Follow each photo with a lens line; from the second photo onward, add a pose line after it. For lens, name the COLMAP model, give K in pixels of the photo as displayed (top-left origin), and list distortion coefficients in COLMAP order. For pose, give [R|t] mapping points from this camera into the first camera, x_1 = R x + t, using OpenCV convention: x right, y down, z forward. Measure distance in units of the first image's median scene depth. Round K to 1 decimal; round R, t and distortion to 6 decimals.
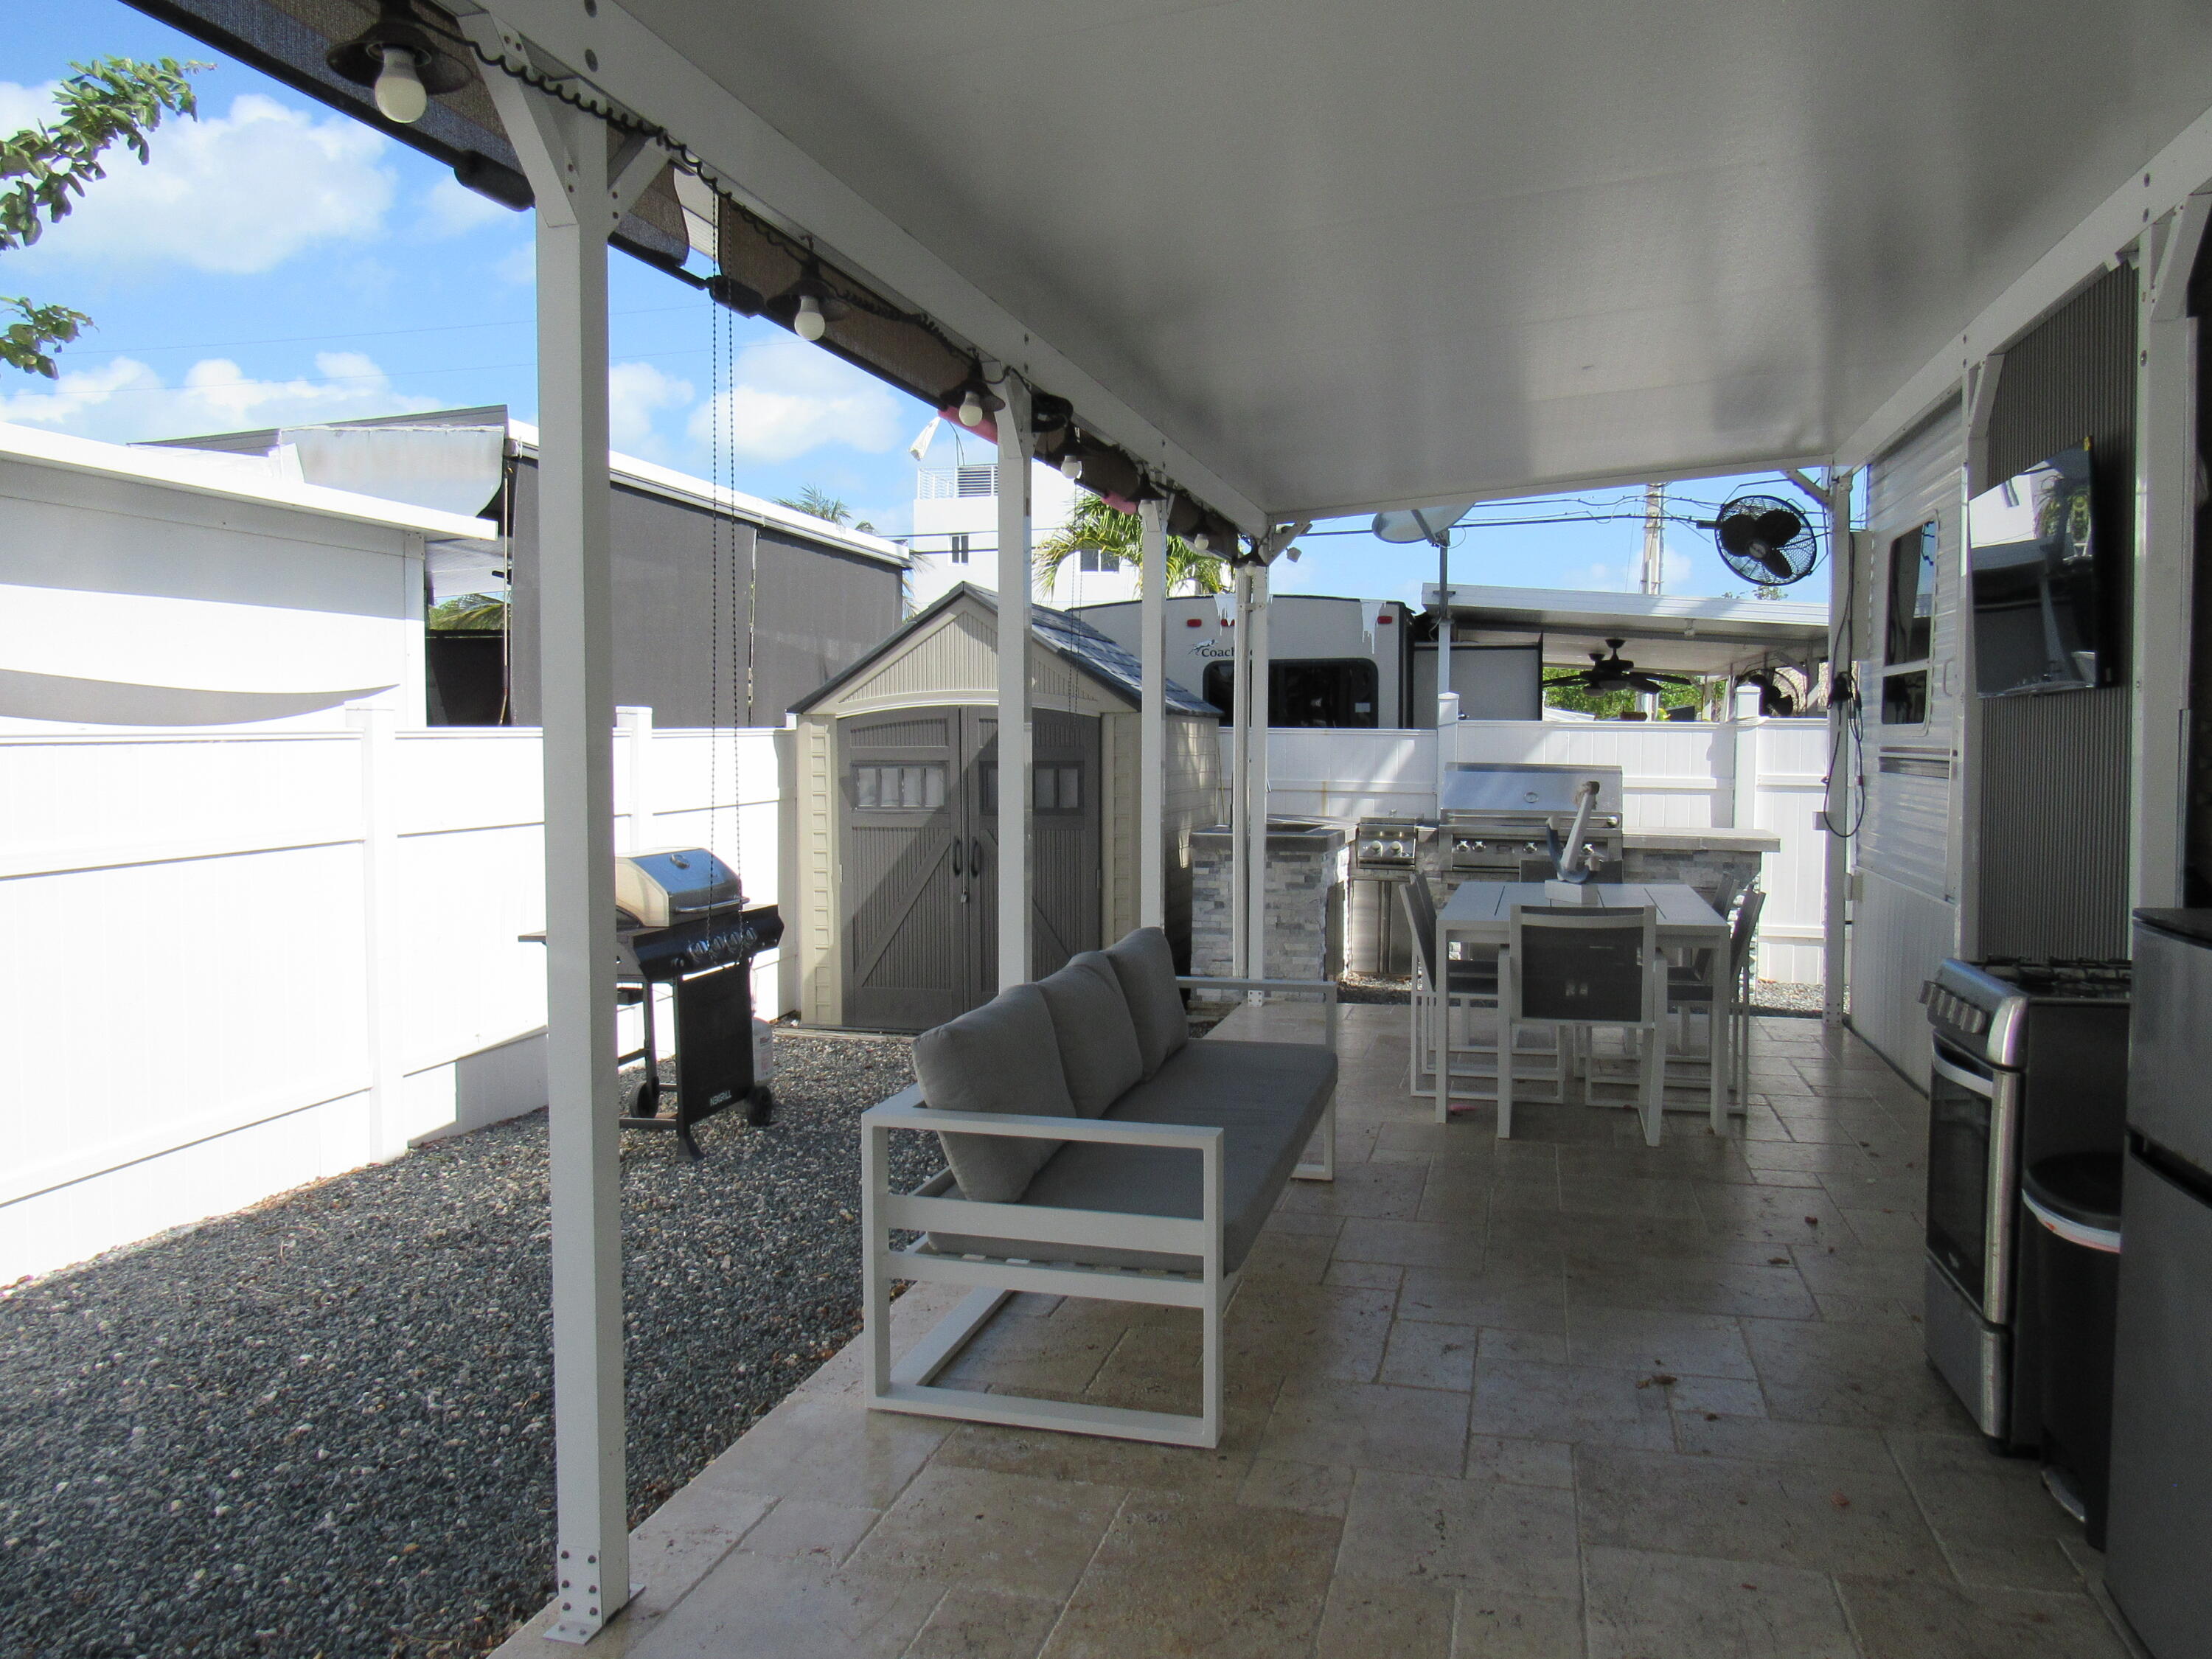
lens RADIAL K [[1598.3, 0, 1103.6], [0, 1598.3, 835.4], [0, 0, 1]] dist [-0.026652, 0.014934]
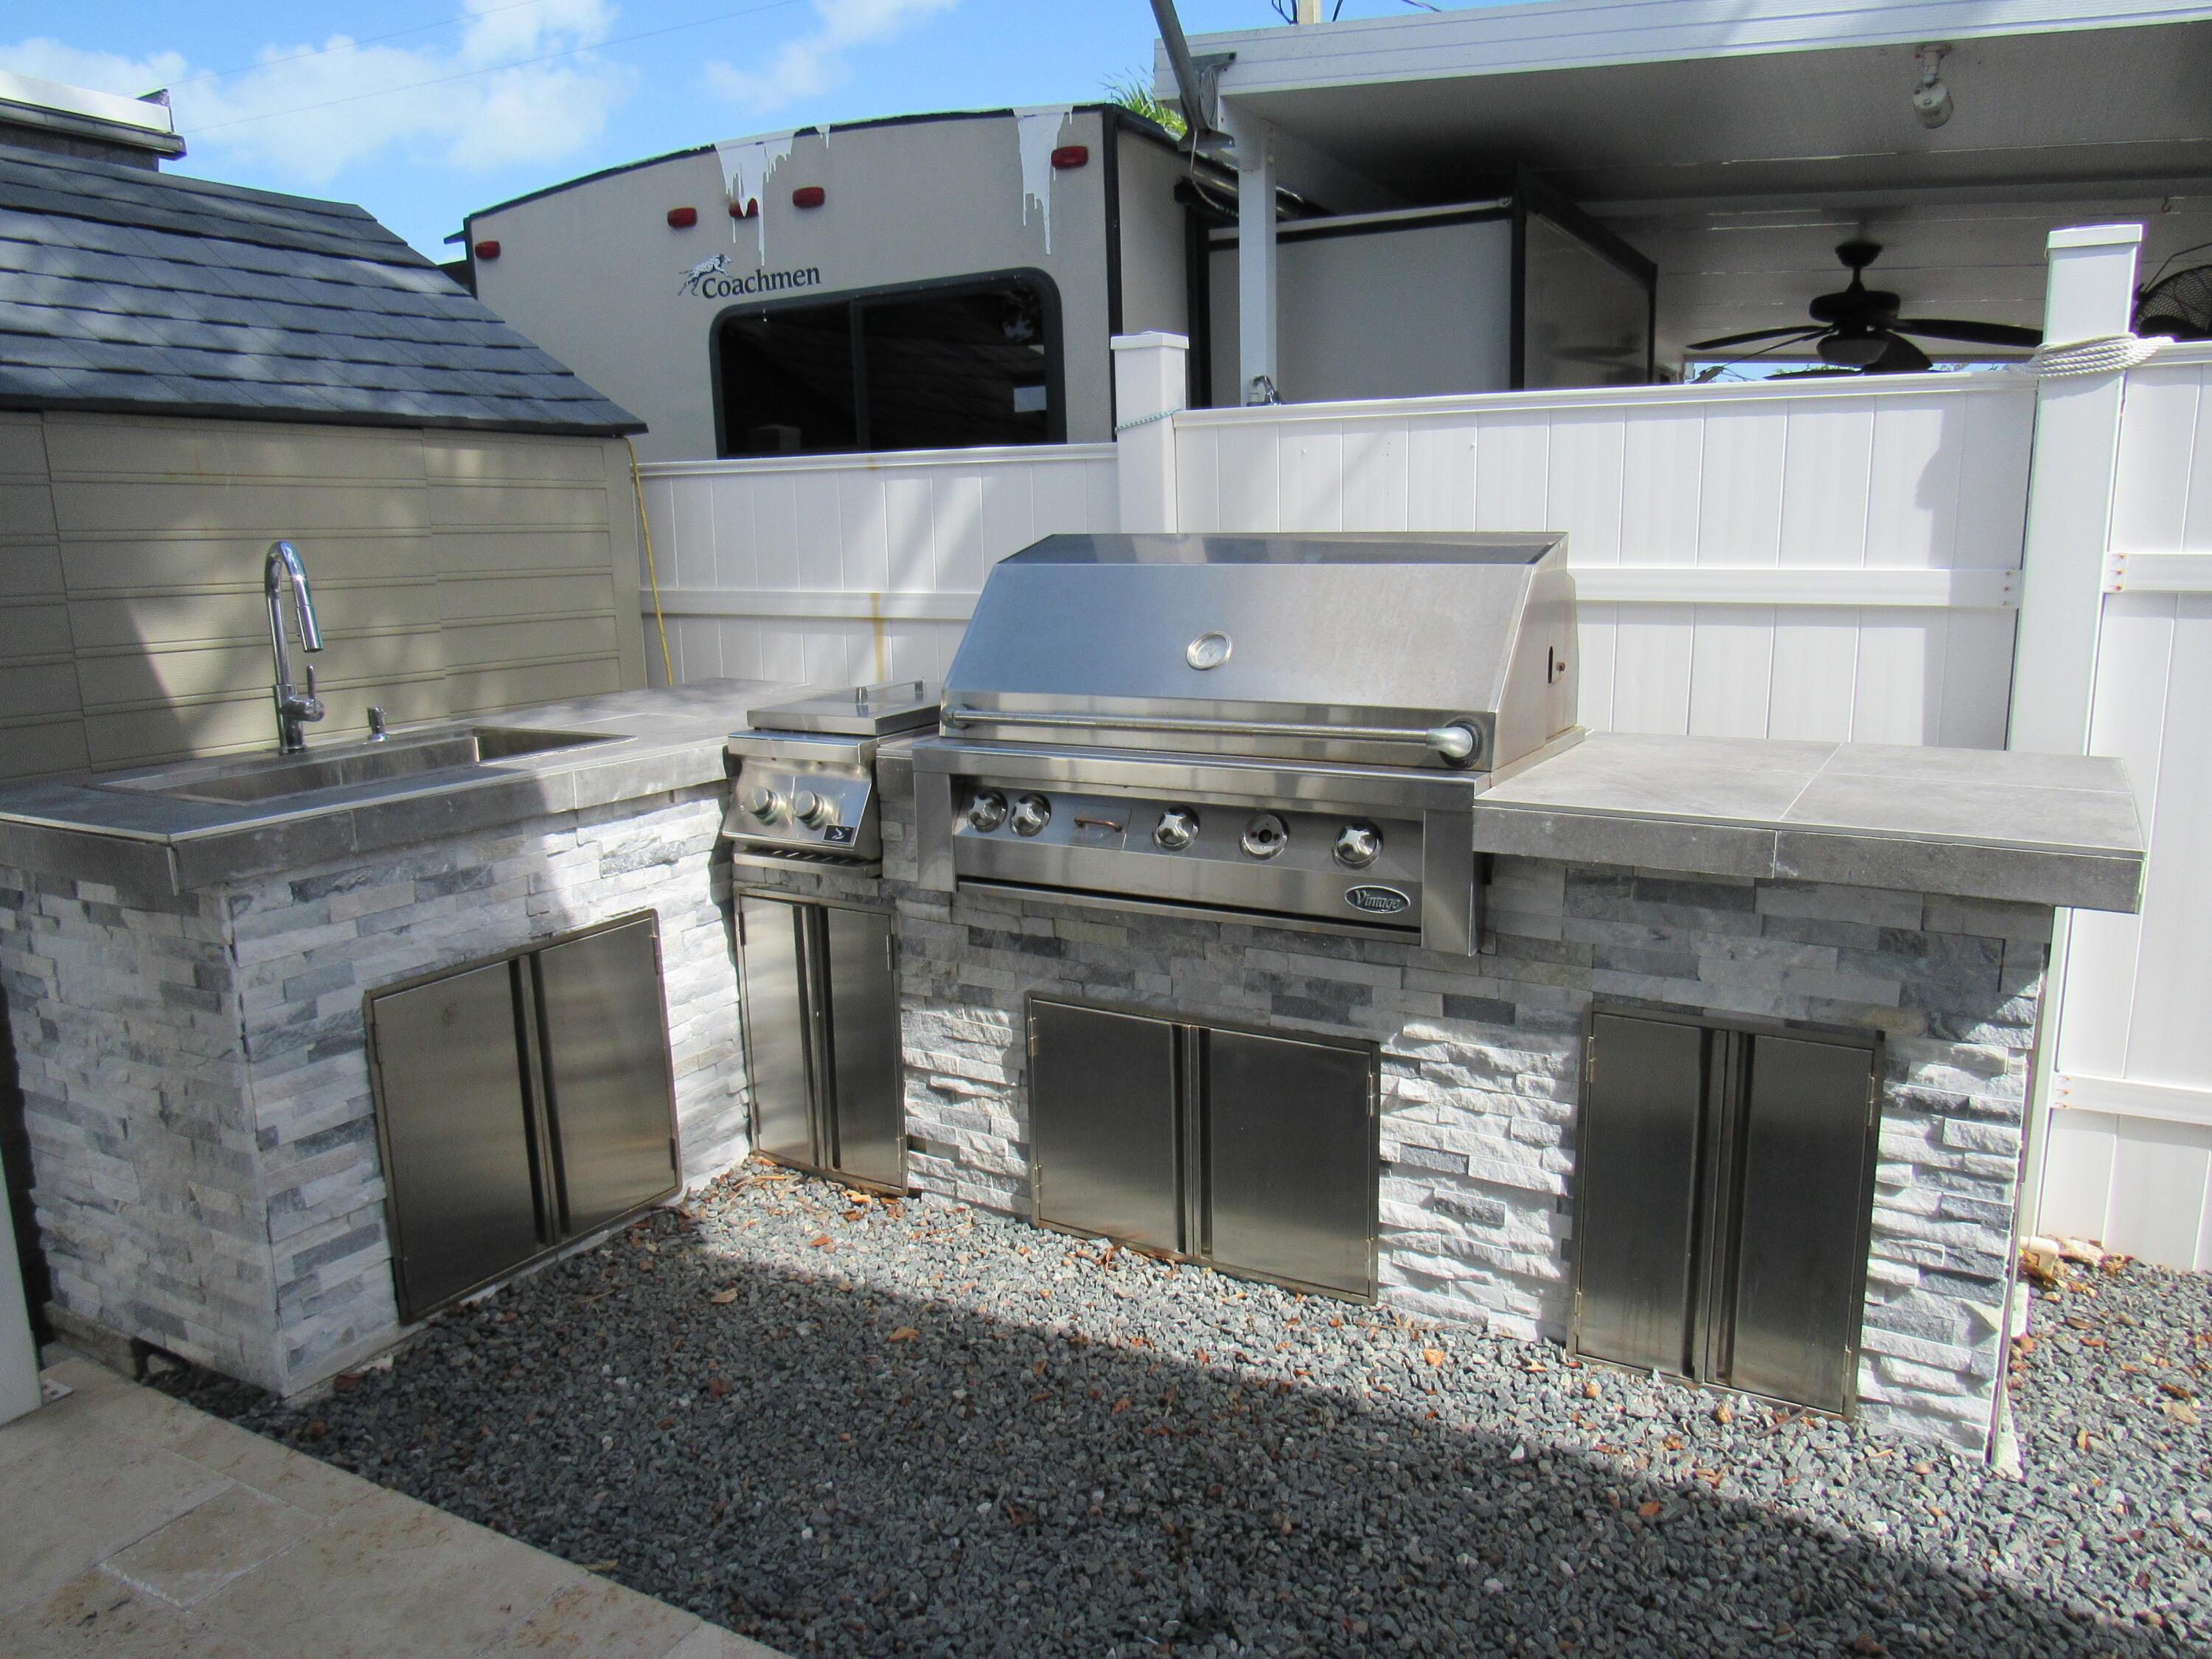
lens RADIAL K [[1598.3, 0, 1103.9], [0, 1598.3, 833.4], [0, 0, 1]] dist [-0.026652, 0.014934]
pose [[0.970300, 0.018523, -0.241194, 0.310253], [0.012883, 0.991693, 0.127984, -0.027467], [0.241561, -0.127290, 0.962001, 0.692253]]
